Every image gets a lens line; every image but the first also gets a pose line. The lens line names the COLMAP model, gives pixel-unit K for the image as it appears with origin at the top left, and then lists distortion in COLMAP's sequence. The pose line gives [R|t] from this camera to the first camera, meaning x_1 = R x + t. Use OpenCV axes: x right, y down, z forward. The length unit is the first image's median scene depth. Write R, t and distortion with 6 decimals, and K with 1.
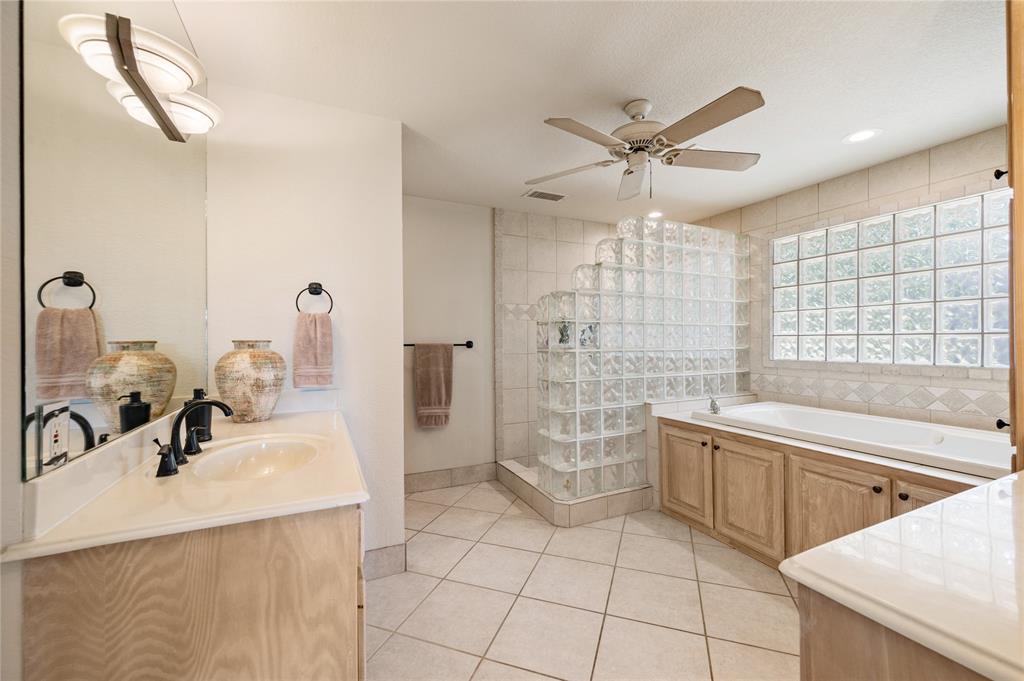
lens RADIAL K [[402.8, 0, 515.7], [0, 402.8, 344.4], [0, 0, 1]] dist [0.000970, 0.000023]
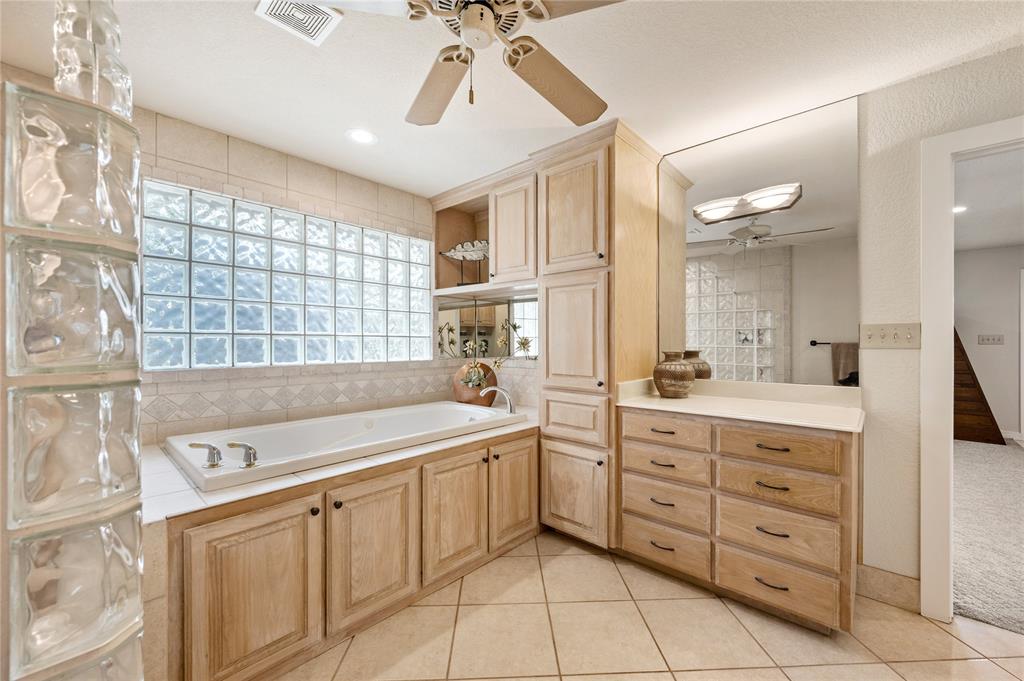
lens RADIAL K [[402.8, 0, 515.7], [0, 402.8, 344.4], [0, 0, 1]] dist [0.000970, 0.000023]
pose [[-0.376790, -0.001842, 0.926297, -0.203508], [0.006713, 0.999966, 0.004719, -0.003441], [-0.926275, 0.007996, -0.376765, 0.946550]]
